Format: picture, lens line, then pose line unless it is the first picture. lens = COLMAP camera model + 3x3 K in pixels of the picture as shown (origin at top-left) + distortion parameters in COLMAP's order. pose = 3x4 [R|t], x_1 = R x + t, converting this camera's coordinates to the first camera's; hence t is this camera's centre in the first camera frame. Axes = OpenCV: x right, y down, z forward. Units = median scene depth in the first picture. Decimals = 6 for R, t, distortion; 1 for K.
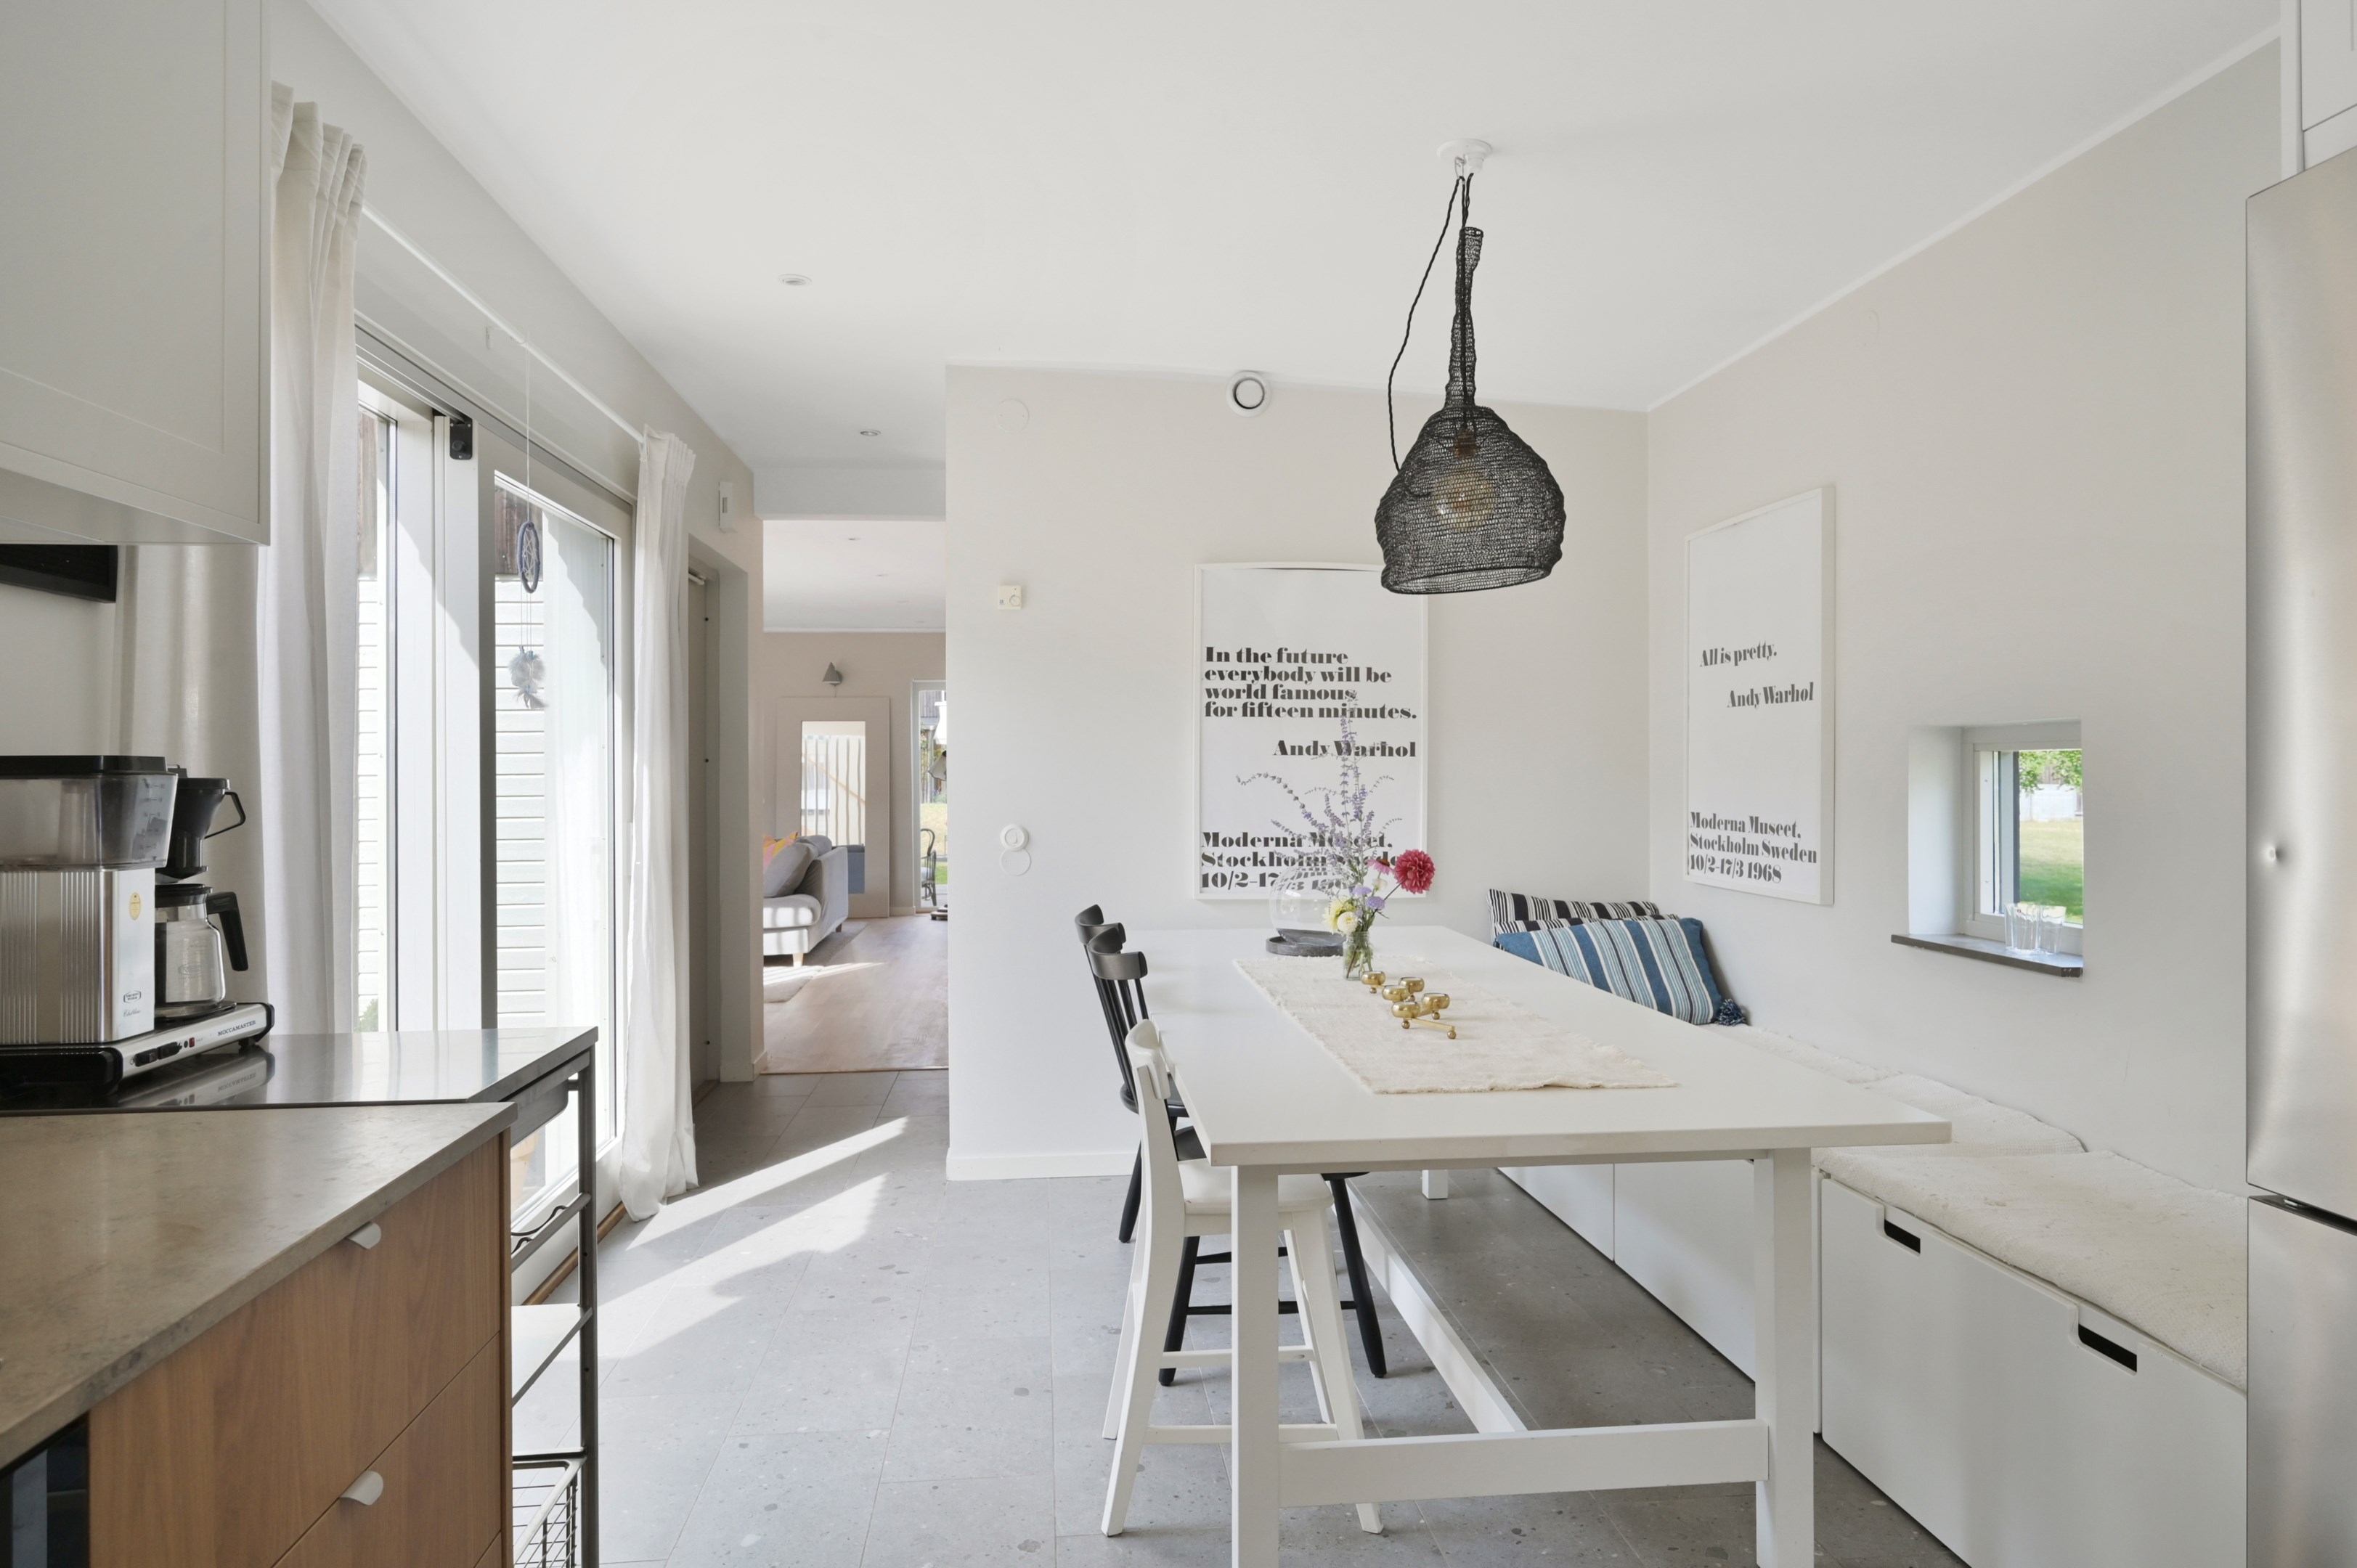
lens RADIAL K [[1340.2, 0, 1157.4], [0, 1340.2, 777.4], [0, 0, 1]] dist [-0.004229, 0.000028]
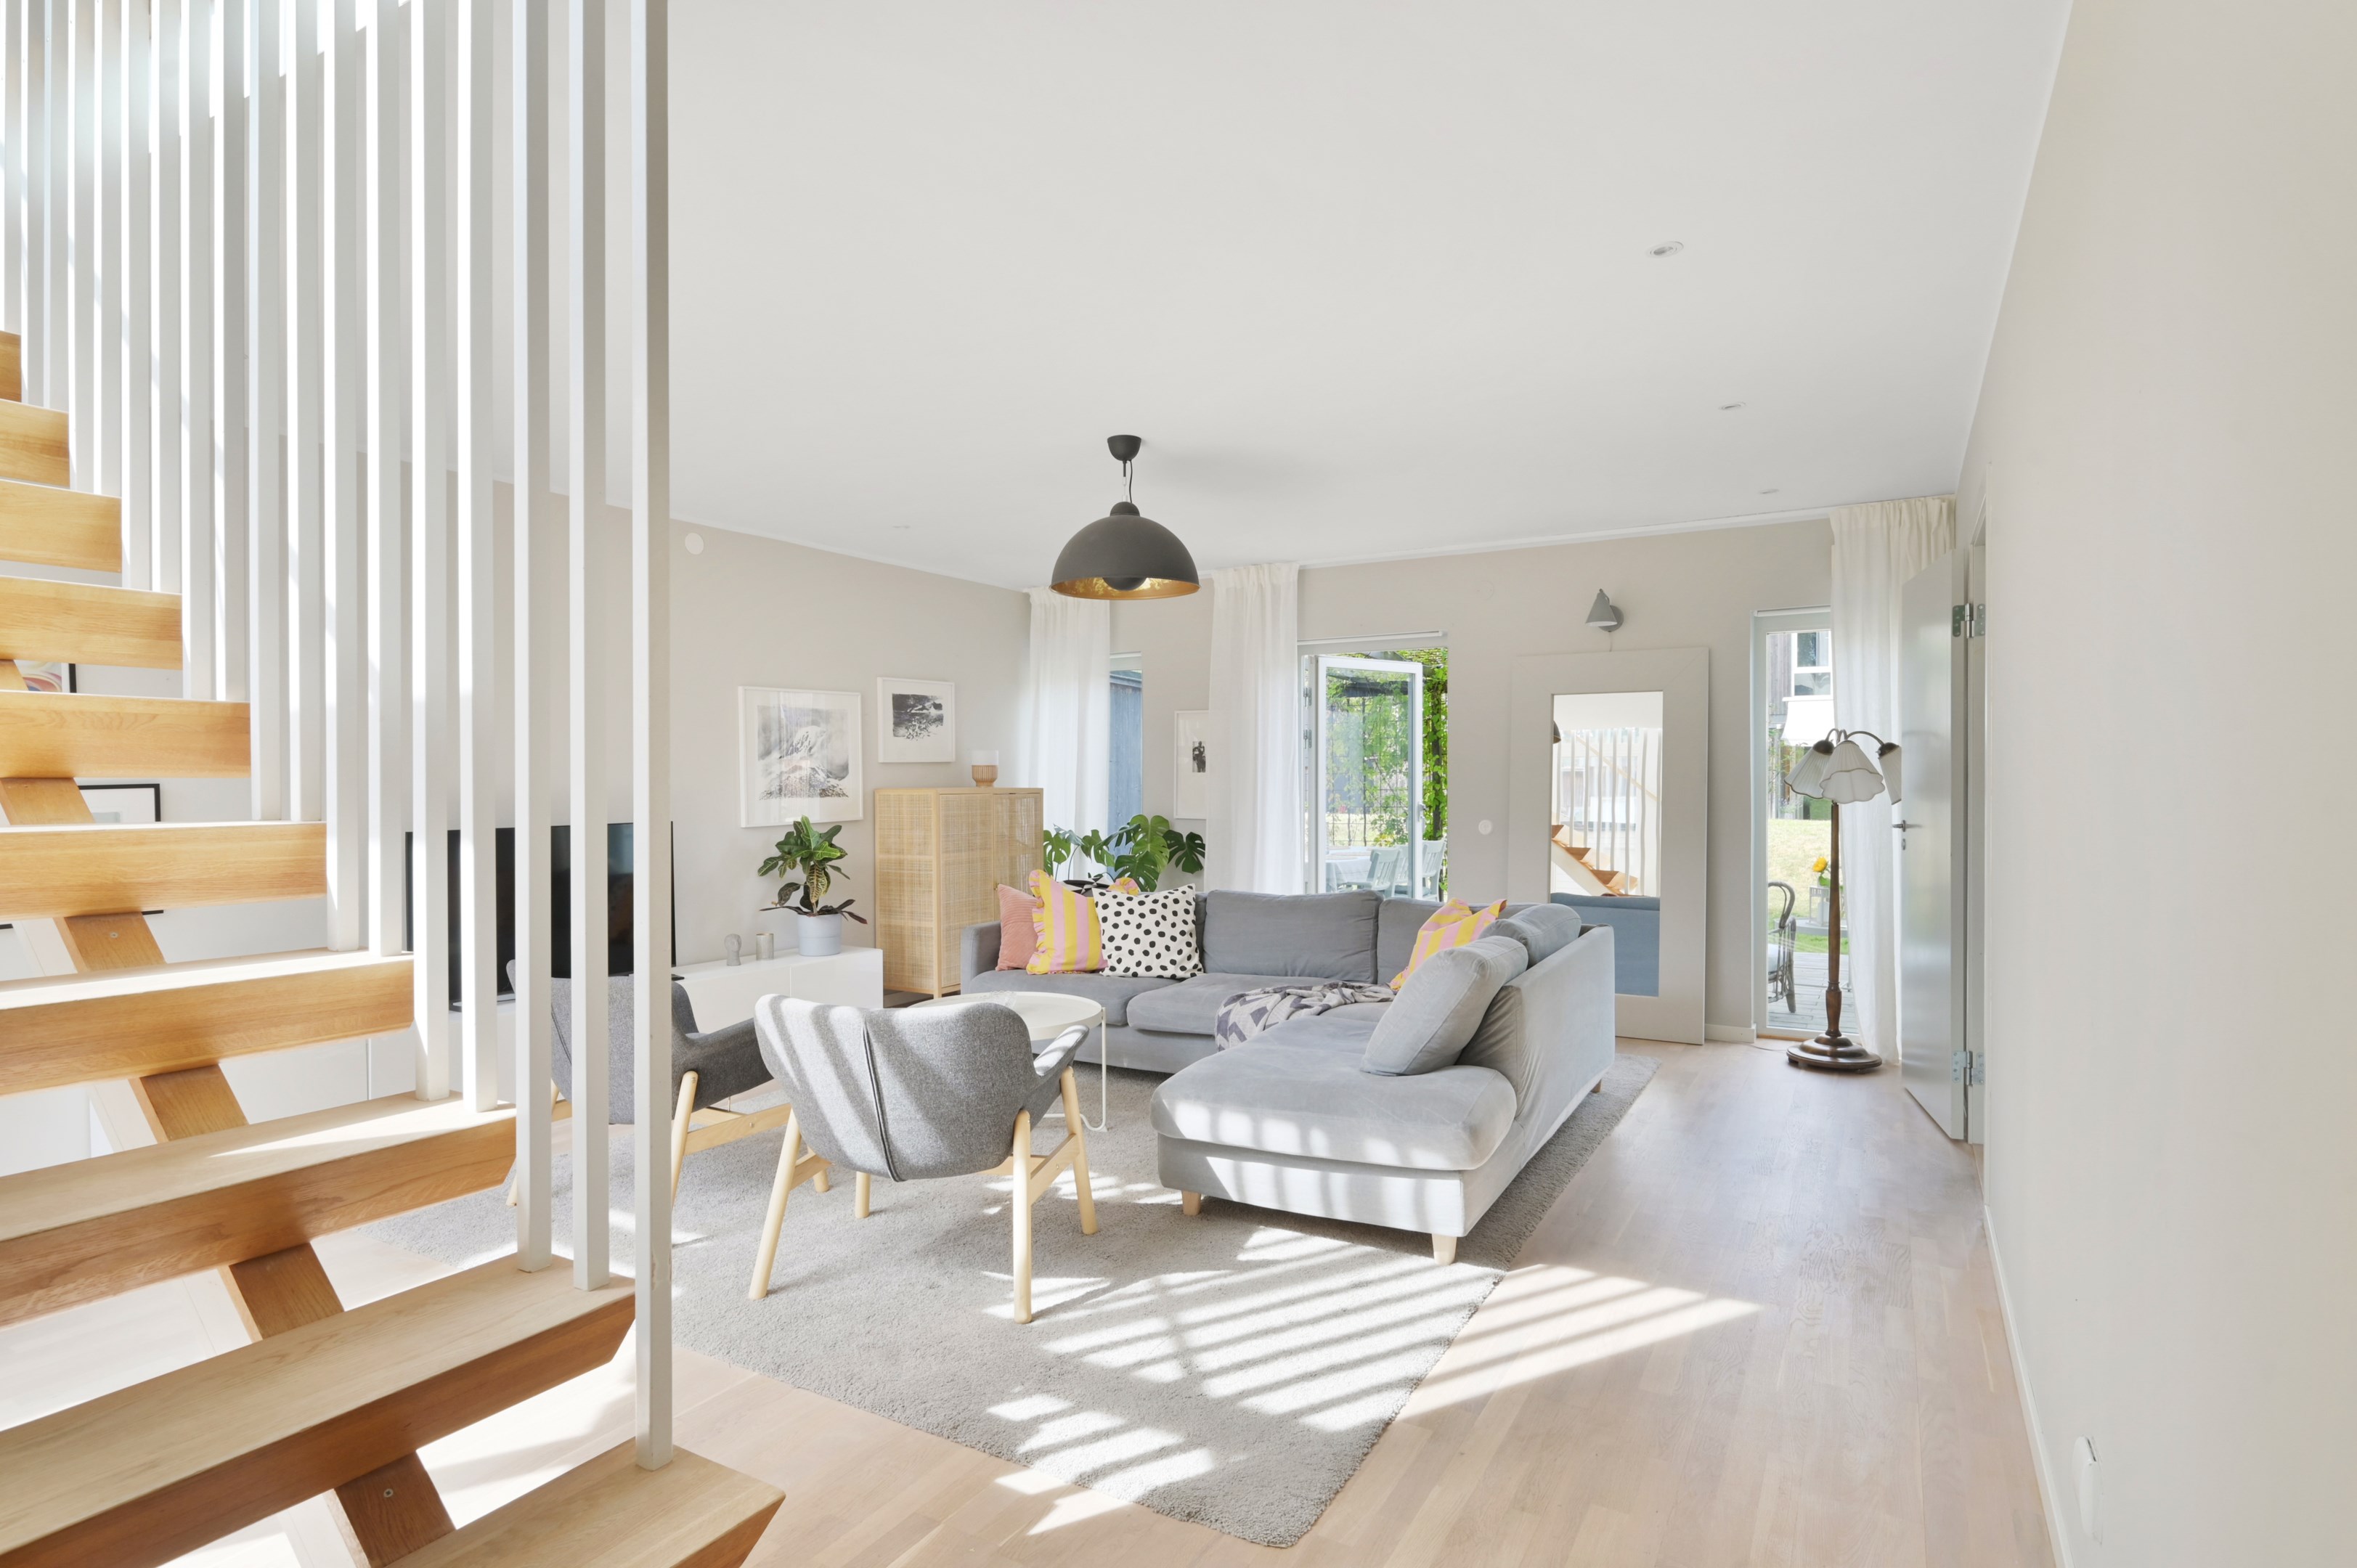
lens RADIAL K [[1229.2, 0, 1172.4], [0, 1229.2, 777.7], [0, 0, 1]] dist [0.004211, 0.000297]
pose [[0.813656, 0.007025, -0.581305, -0.084010], [-0.005467, 0.999975, 0.004432, -0.005308], [0.581321, -0.000428, 0.813674, 0.458494]]
